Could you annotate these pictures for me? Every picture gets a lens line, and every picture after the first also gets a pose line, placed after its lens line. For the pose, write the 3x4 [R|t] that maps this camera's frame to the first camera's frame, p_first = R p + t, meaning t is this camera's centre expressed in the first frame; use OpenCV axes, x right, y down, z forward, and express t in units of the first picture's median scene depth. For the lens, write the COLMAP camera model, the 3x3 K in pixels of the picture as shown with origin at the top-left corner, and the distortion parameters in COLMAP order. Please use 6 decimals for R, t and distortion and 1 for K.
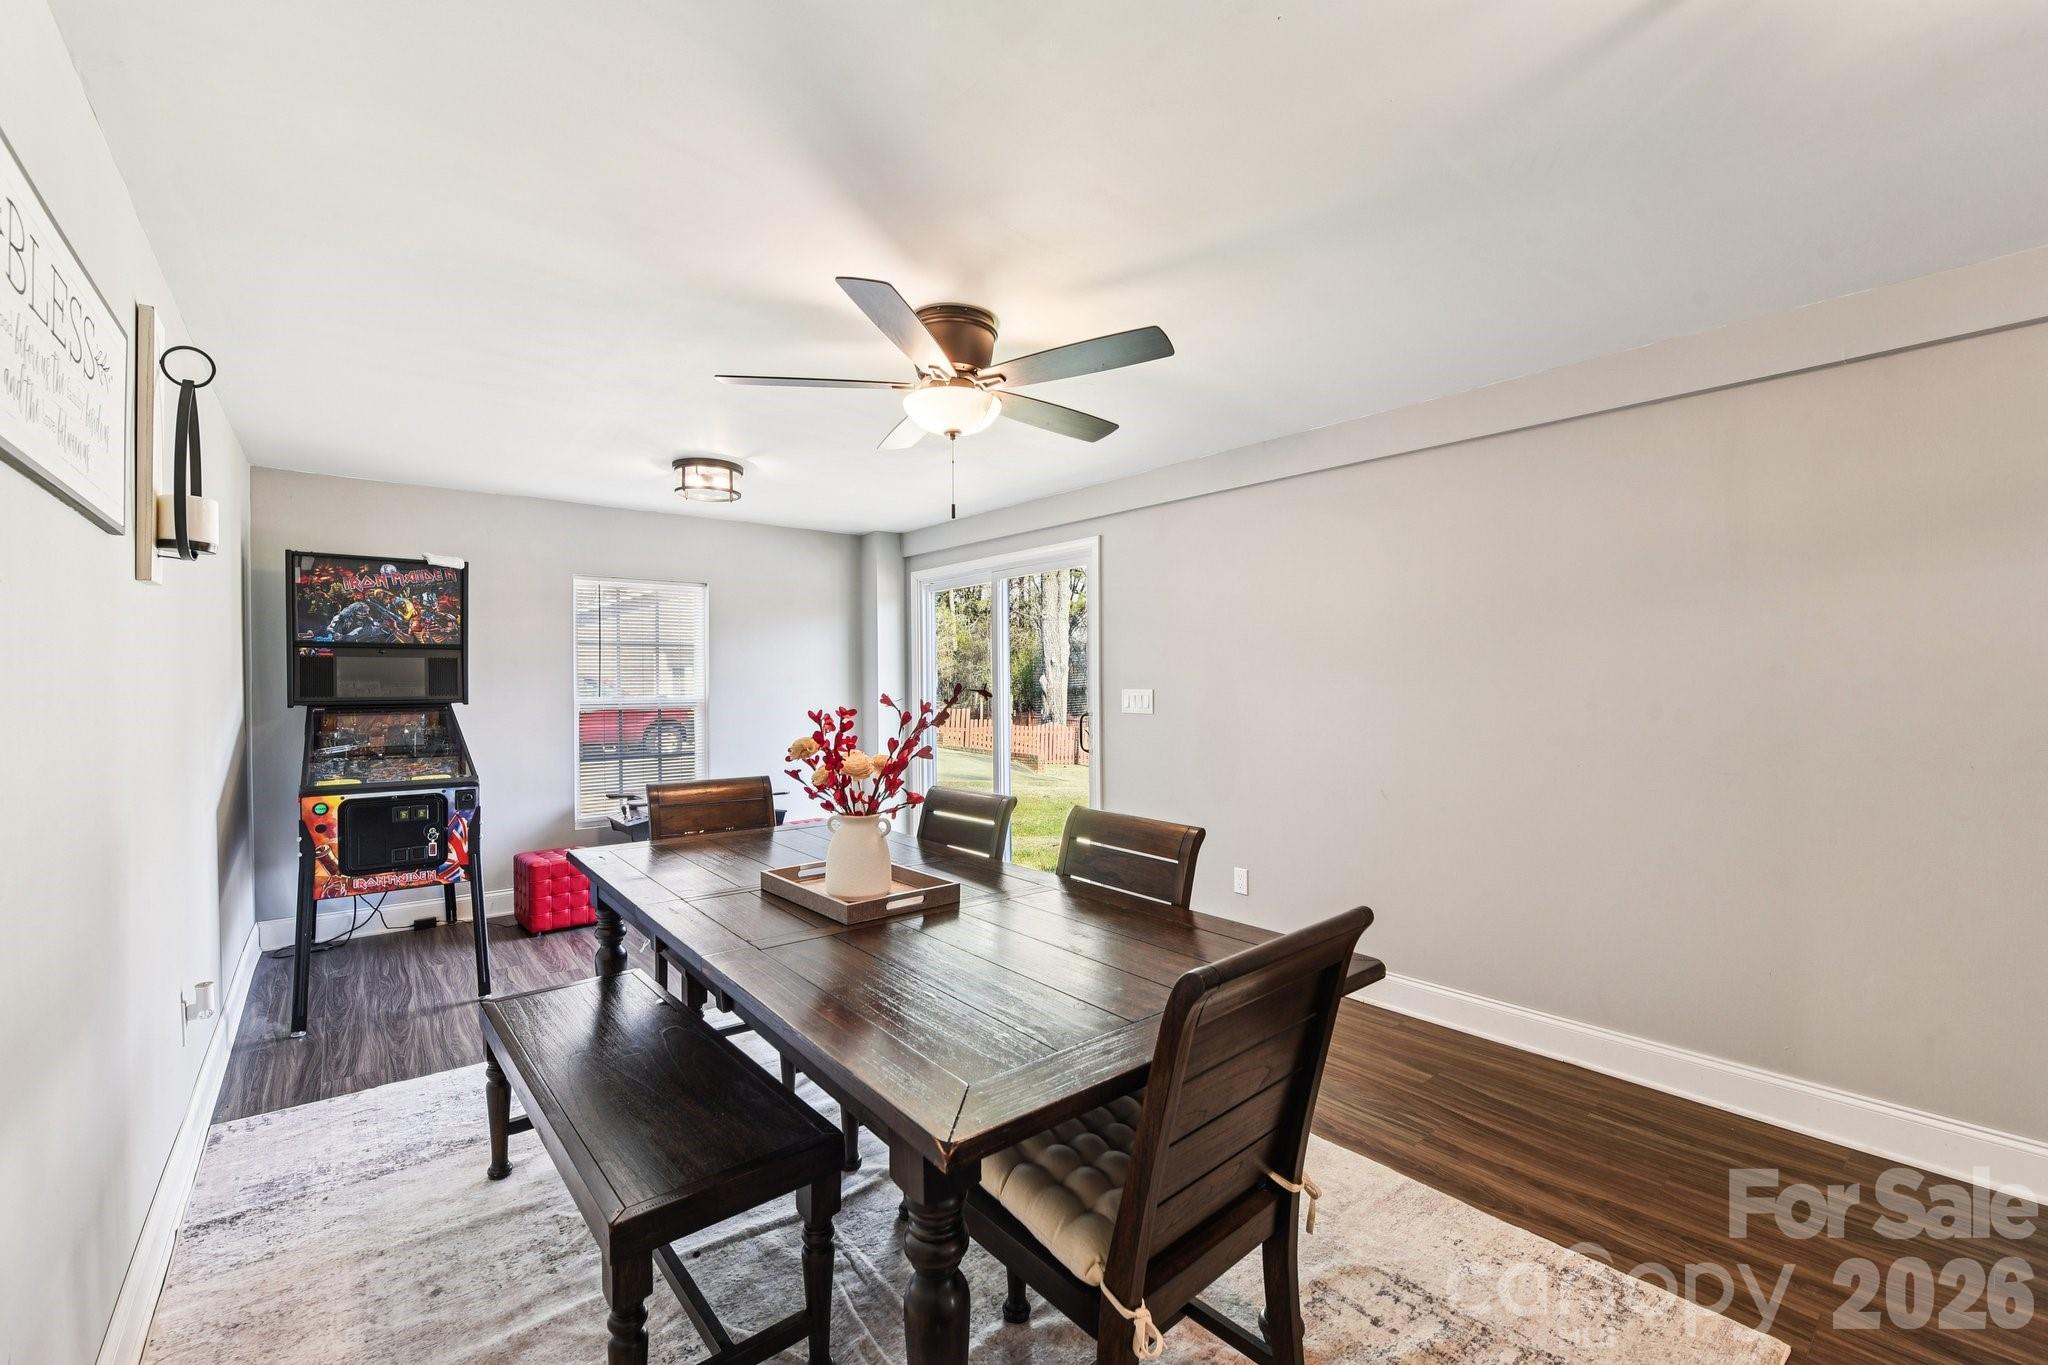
lens RADIAL K [[864.4, 0, 1025.5], [0, 864.4, 682.4], [0, 0, 1]] dist [-0.019017, -0.001429]
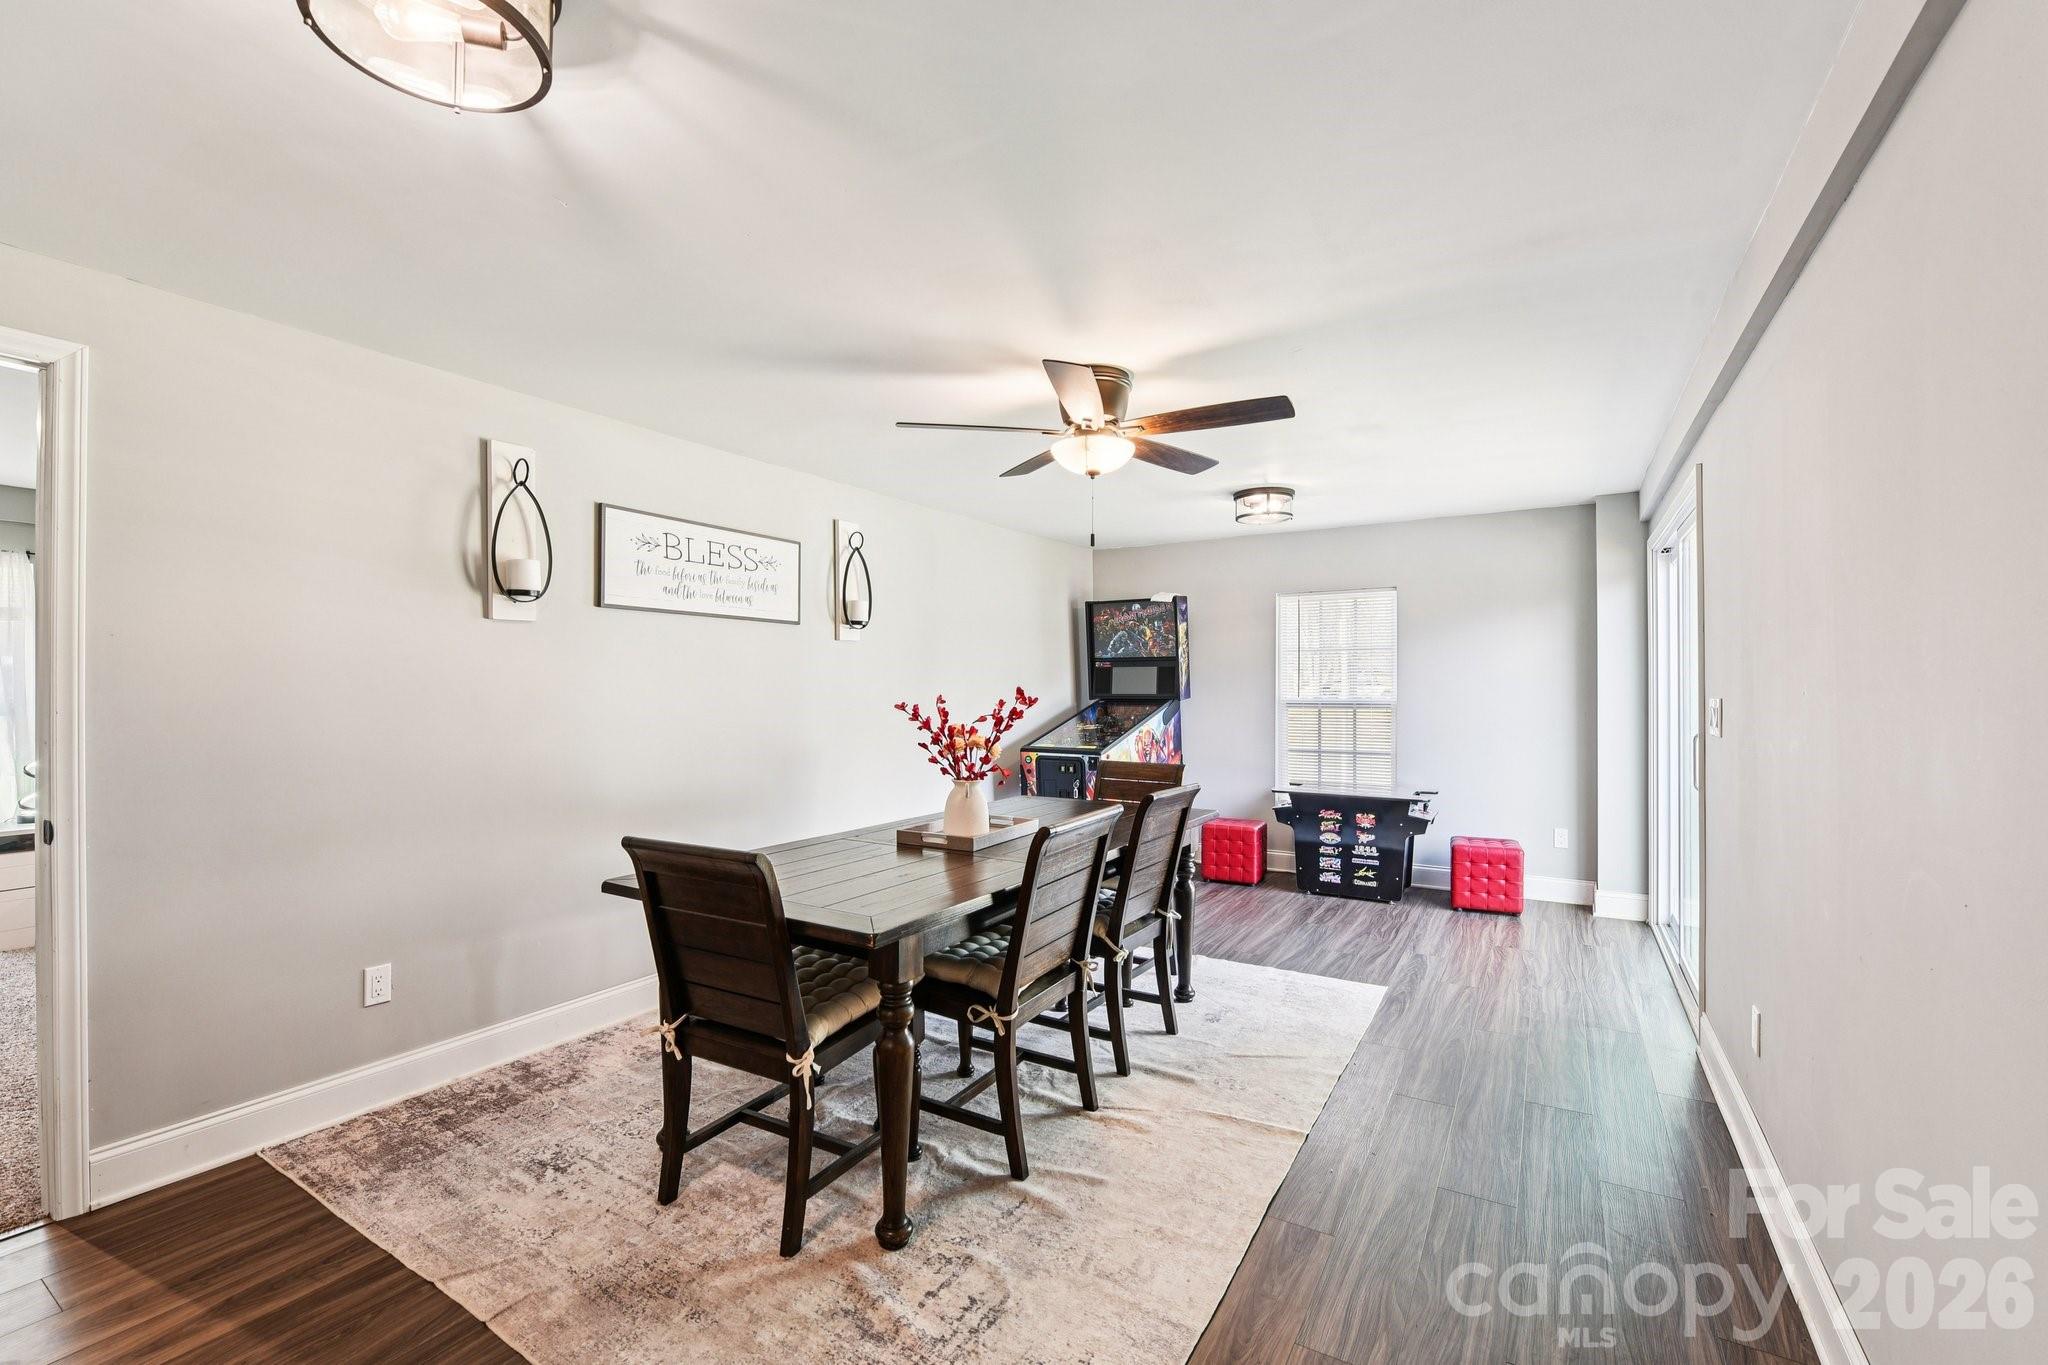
lens RADIAL K [[864.4, 0, 1013.5], [0, 864.4, 693.0], [0, 0, 1]] dist [-0.019017, -0.001429]
pose [[0.330732, 0.010042, -0.943671, 0.596244], [0.004980, 0.999911, 0.012386, -0.003993], [0.943712, -0.008796, 0.330652, 0.309534]]
